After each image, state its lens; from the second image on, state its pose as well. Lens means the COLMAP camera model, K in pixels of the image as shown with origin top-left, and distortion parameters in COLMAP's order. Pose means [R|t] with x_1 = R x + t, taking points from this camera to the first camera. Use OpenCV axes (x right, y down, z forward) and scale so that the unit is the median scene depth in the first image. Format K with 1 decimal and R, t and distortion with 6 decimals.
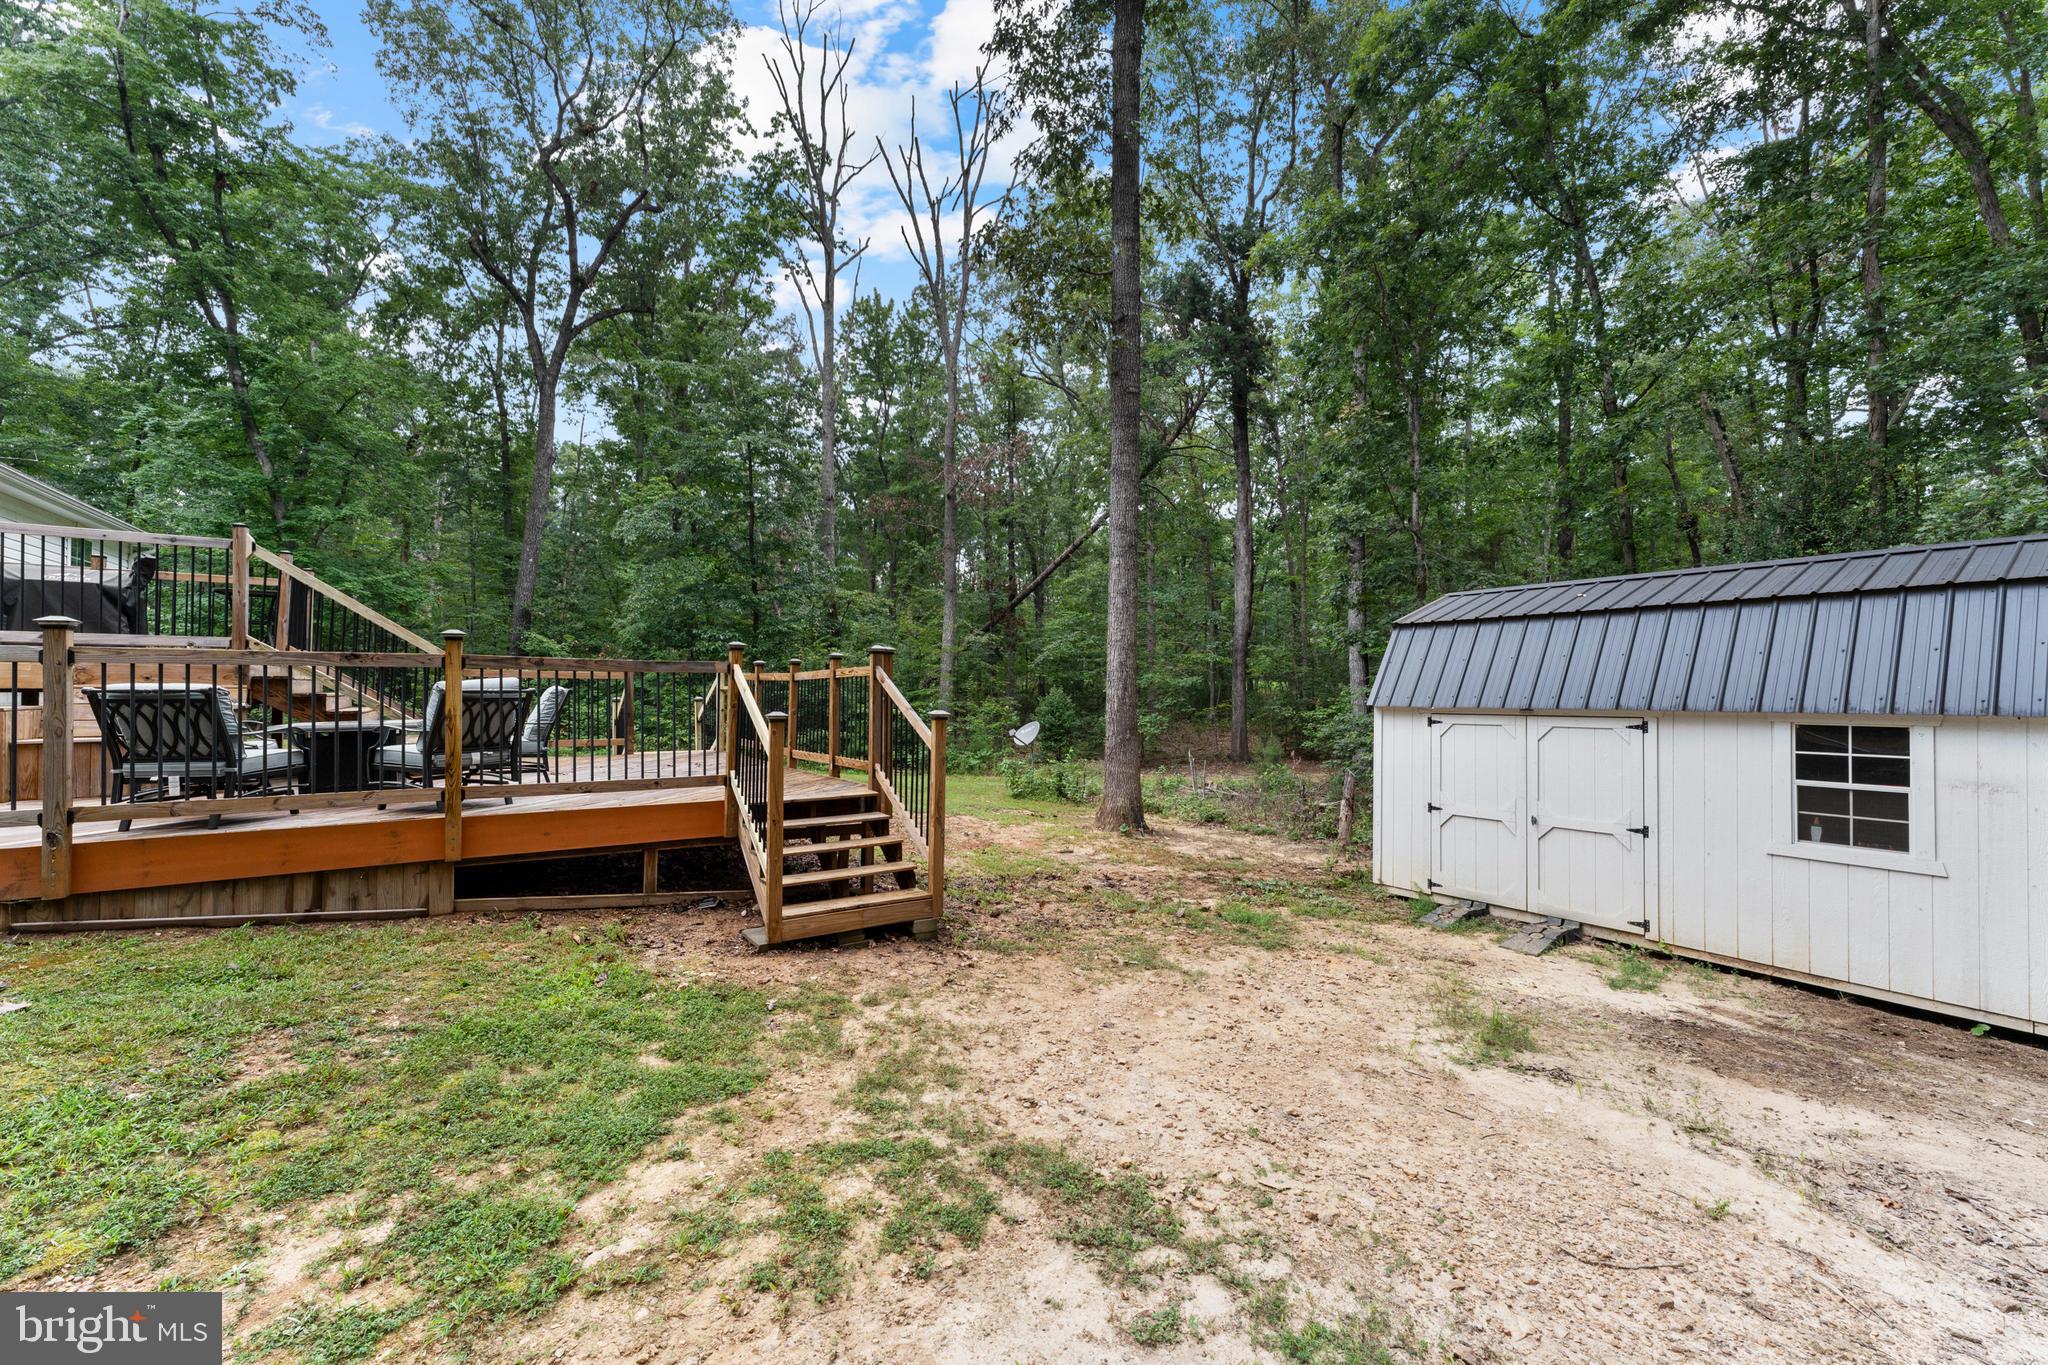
lens RADIAL K [[815.1, 0, 1020.9], [0, 815.1, 686.1], [0, 0, 1]] dist [0.012602, 0.000220]
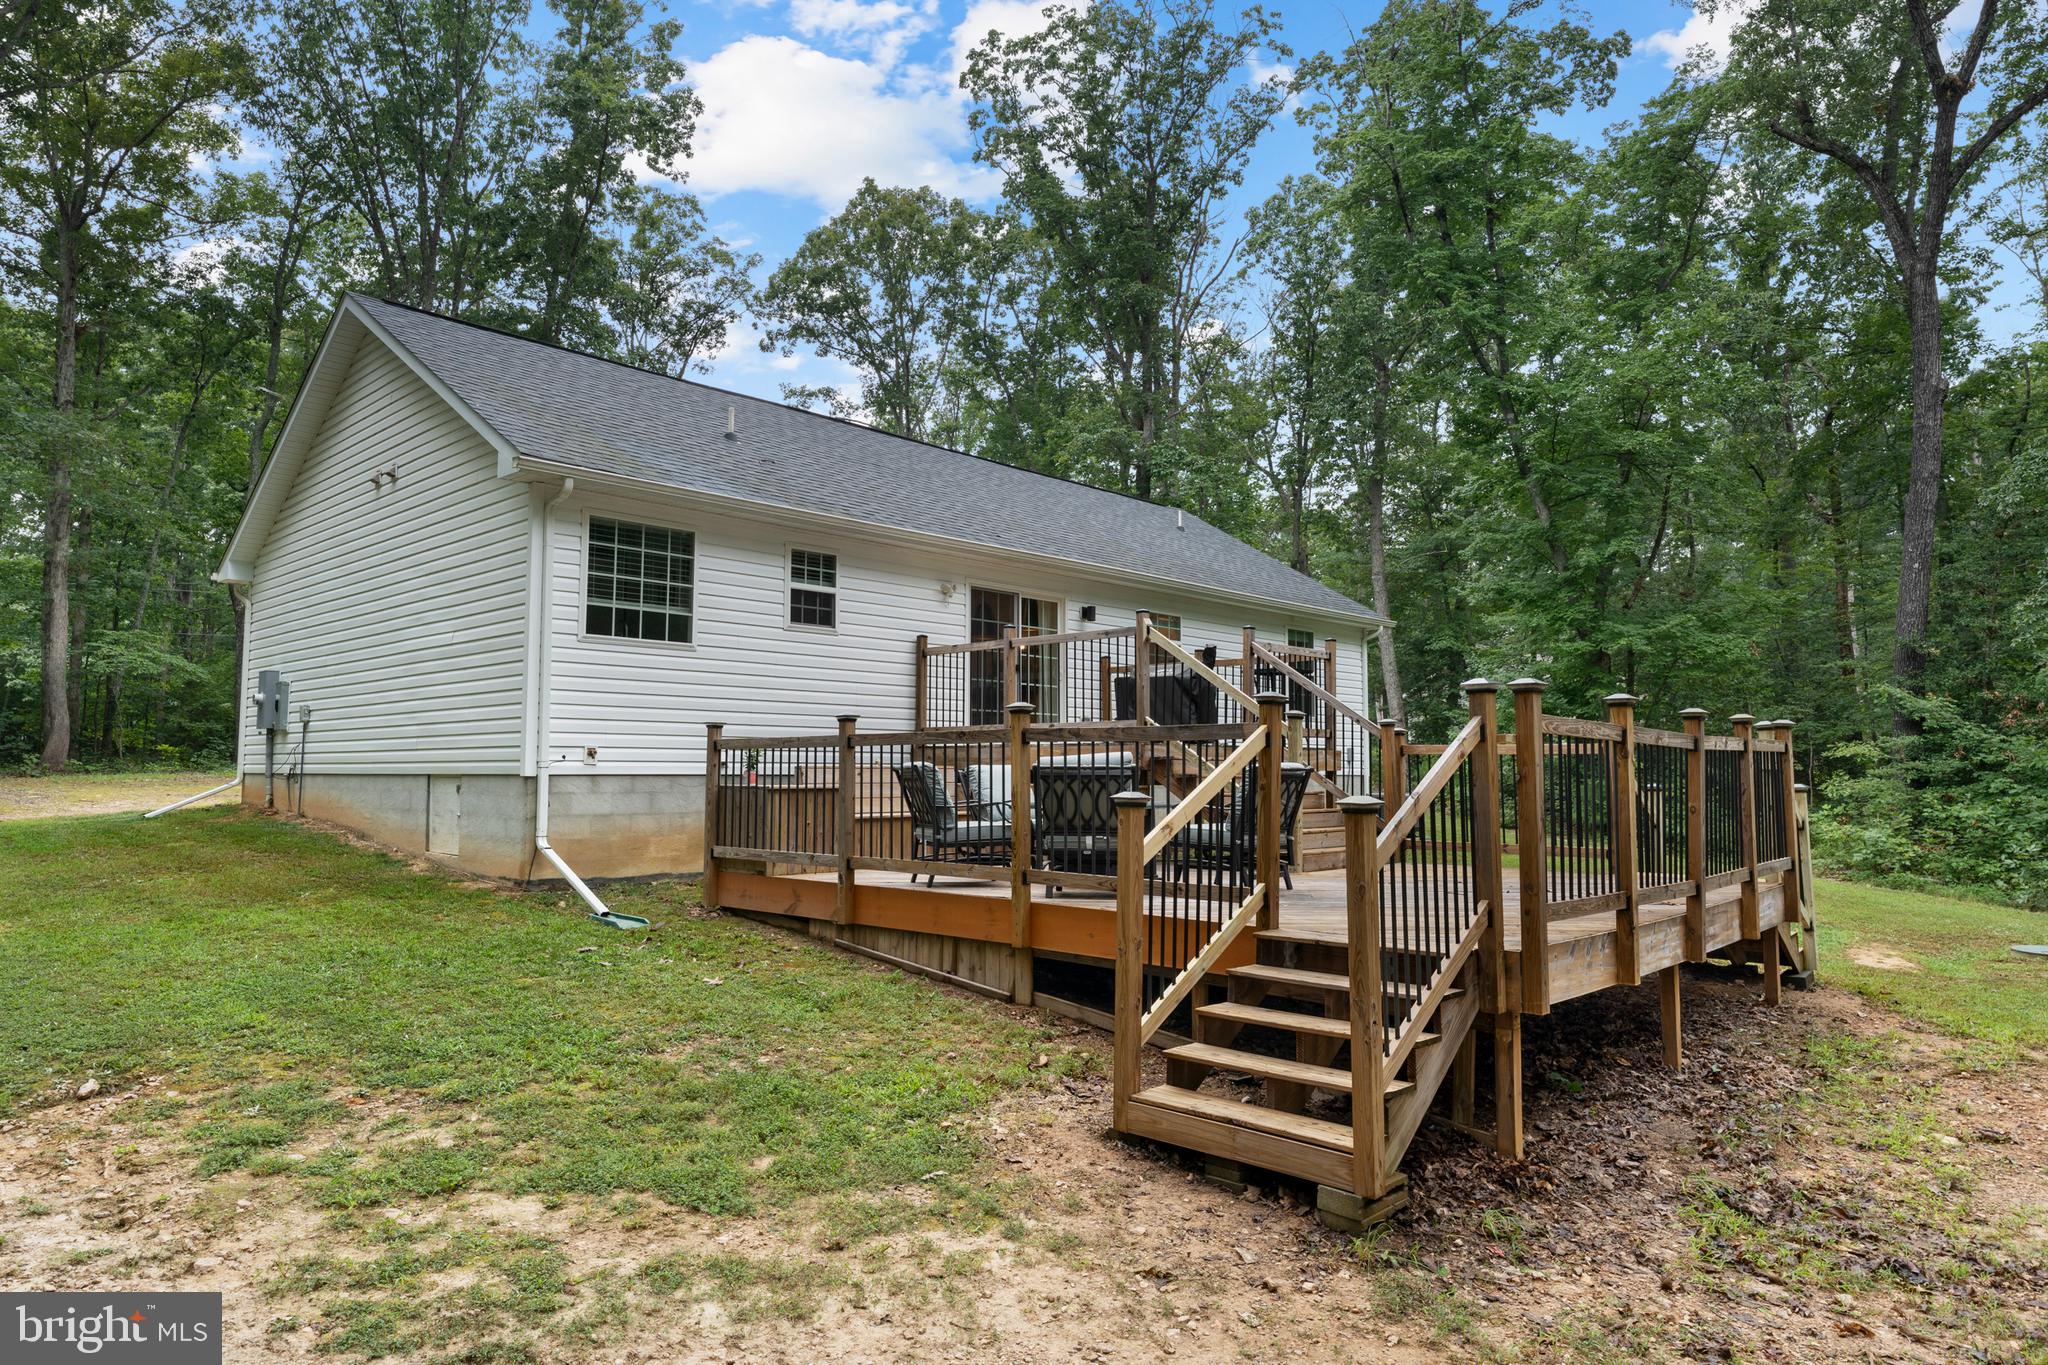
lens RADIAL K [[1255.3, 0, 1021.9], [0, 1255.3, 682.1], [0, 0, 1]] dist [-0.004485, -0.000389]
pose [[0.232263, -0.072340, -0.969959, 1.163669], [-0.002441, 0.997184, -0.074955, 0.032414], [0.972650, 0.019777, 0.231433, 1.083388]]
